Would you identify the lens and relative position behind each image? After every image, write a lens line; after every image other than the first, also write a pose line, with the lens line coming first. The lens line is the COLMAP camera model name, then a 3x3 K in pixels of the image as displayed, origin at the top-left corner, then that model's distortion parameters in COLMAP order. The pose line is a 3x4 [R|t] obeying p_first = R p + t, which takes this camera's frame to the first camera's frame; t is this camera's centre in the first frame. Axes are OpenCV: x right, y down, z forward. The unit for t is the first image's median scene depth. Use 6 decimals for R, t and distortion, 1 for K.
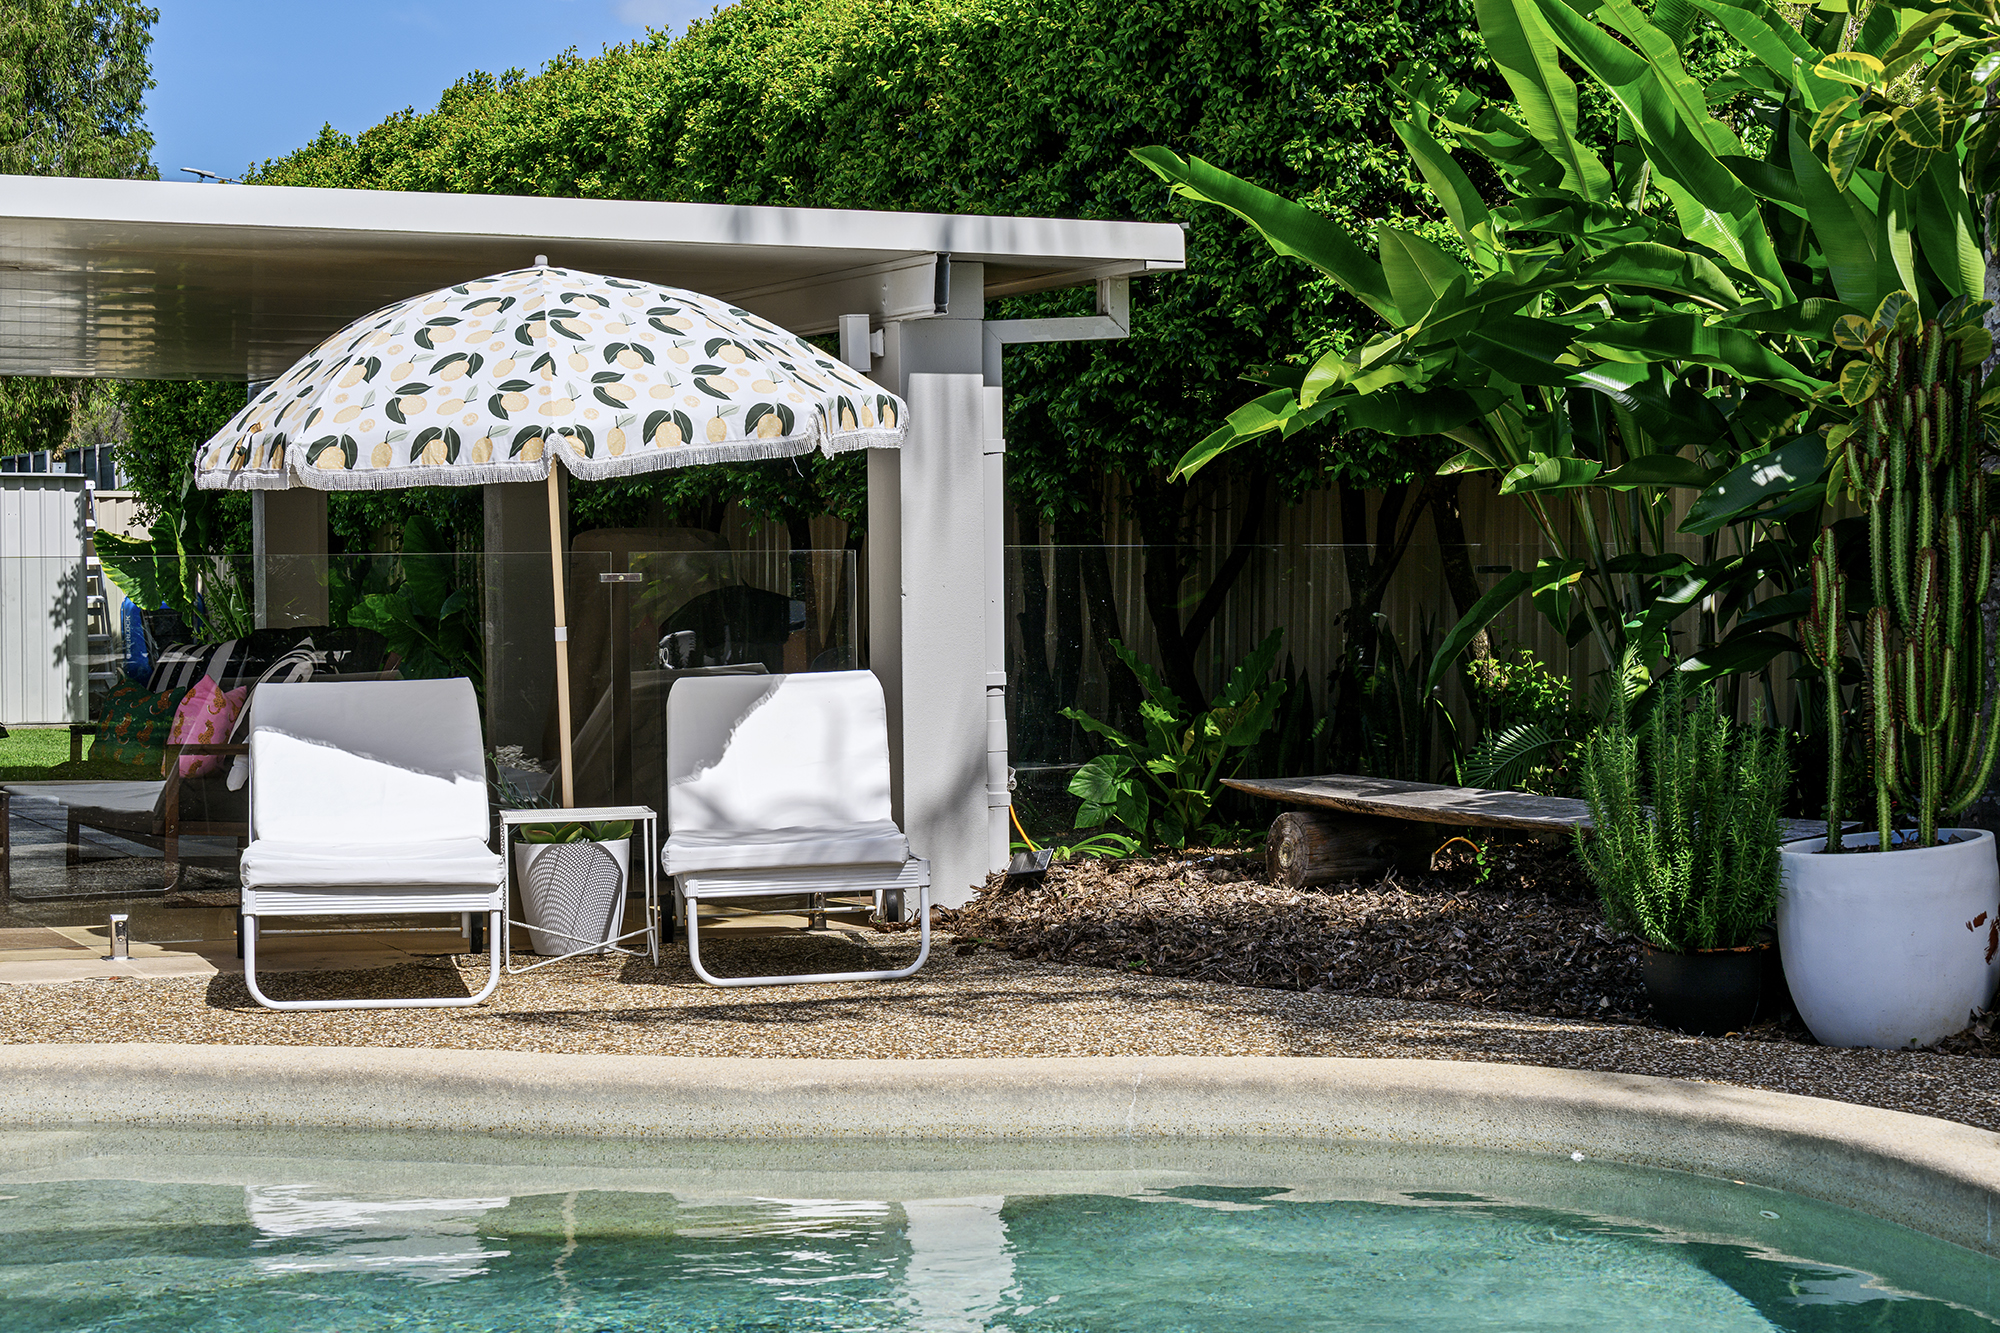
lens RADIAL K [[4153.8, 0, 1000.0], [0, 4153.8, 666.5], [0, 0, 1]] dist [-0.060067, -0.132722]
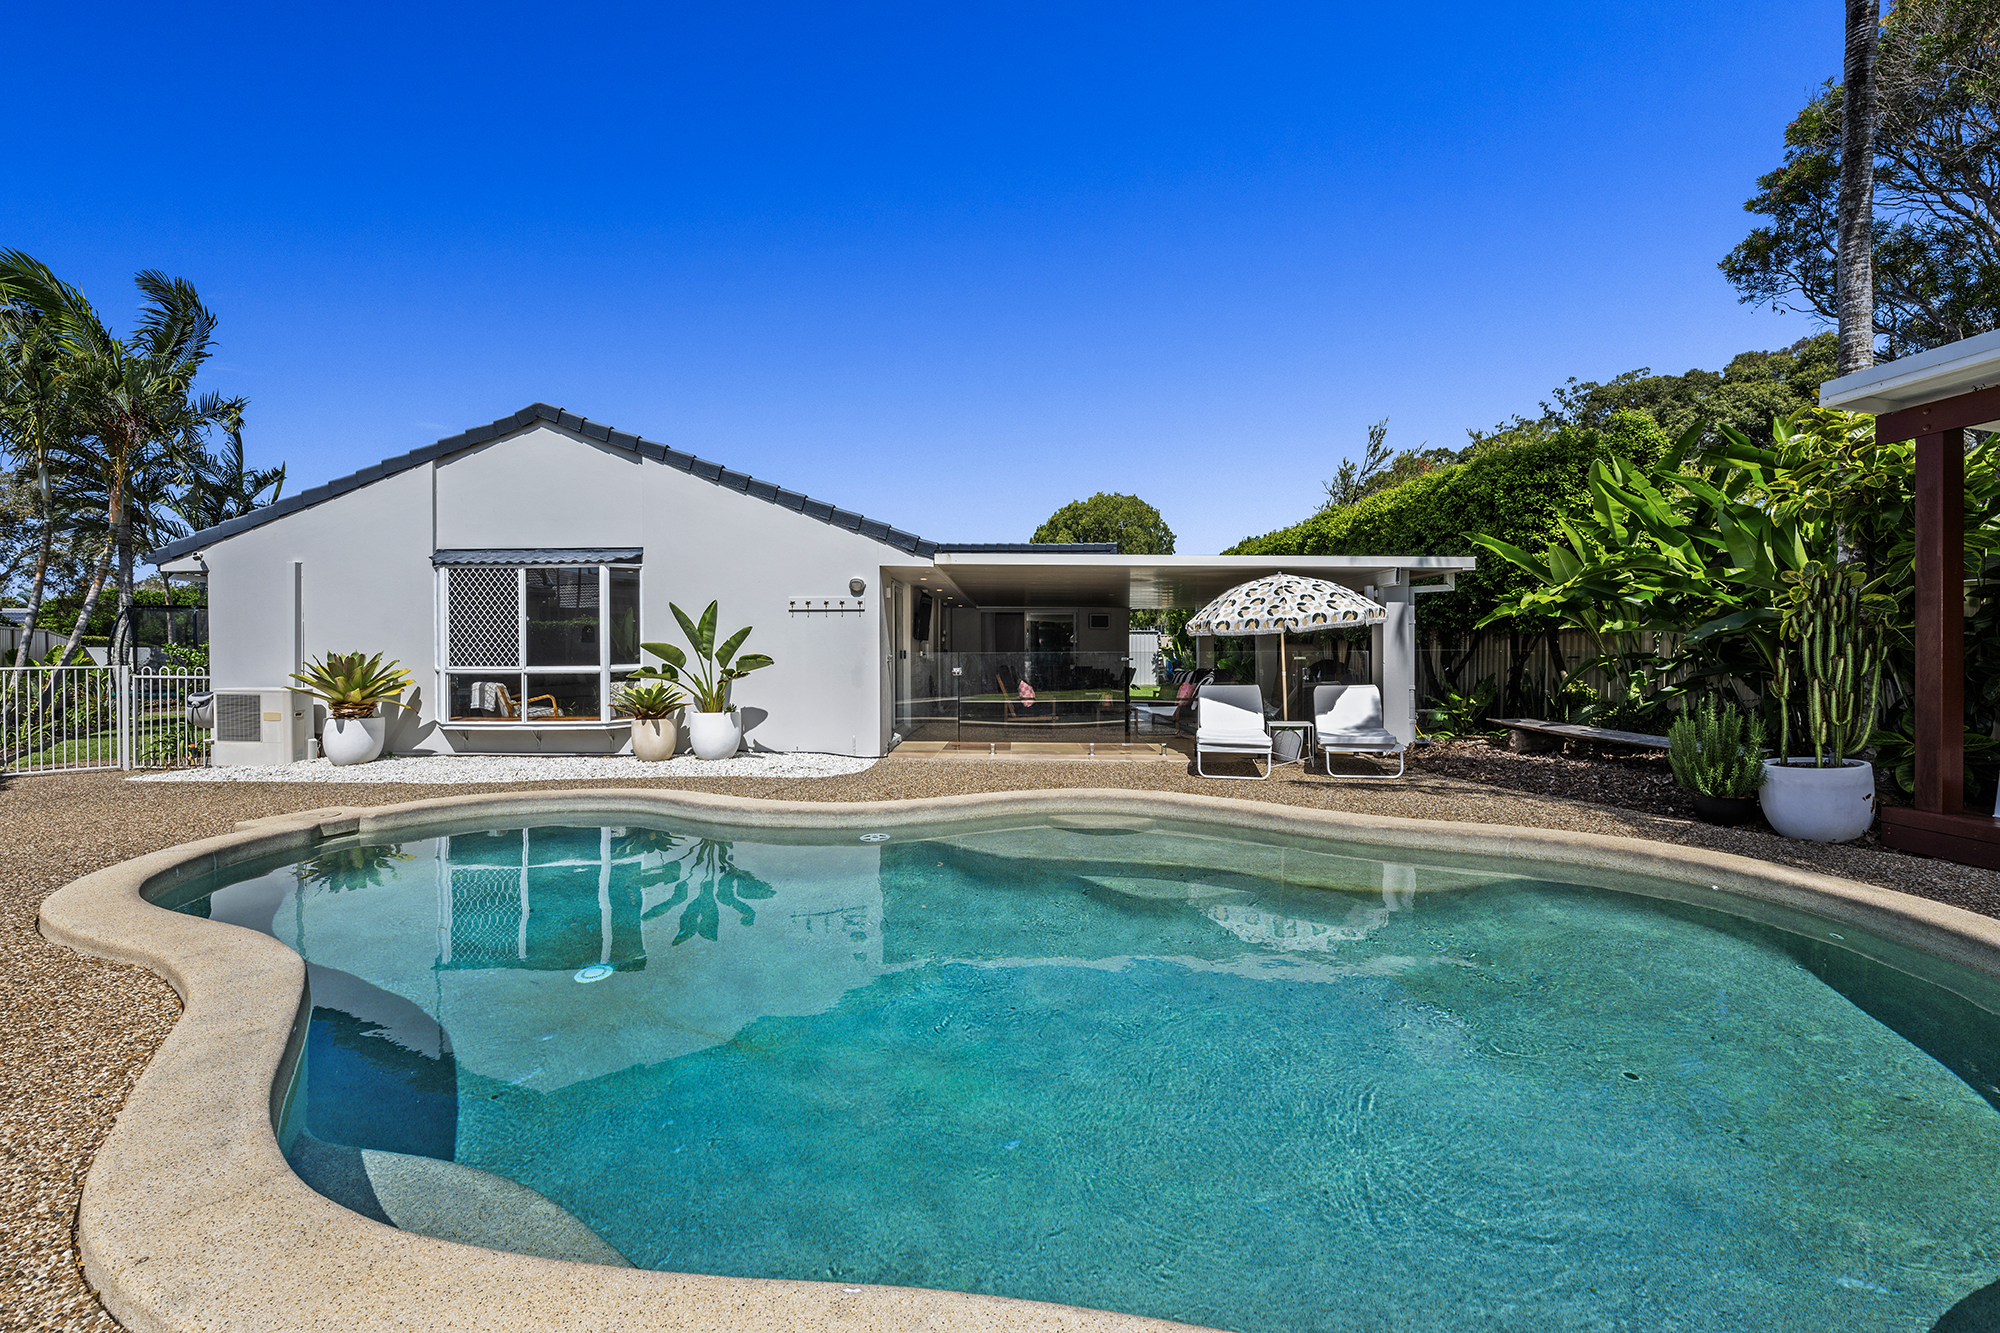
lens RADIAL K [[820.2, 0, 997.5], [0, 820.2, 638.3], [0, 0, 1]] dist [0.000532, 0.000181]
pose [[0.915504, -0.004259, -0.402286, -0.047851], [-0.010670, 0.999335, -0.034862, -0.012158], [0.402167, 0.036208, 0.914850, 0.238119]]
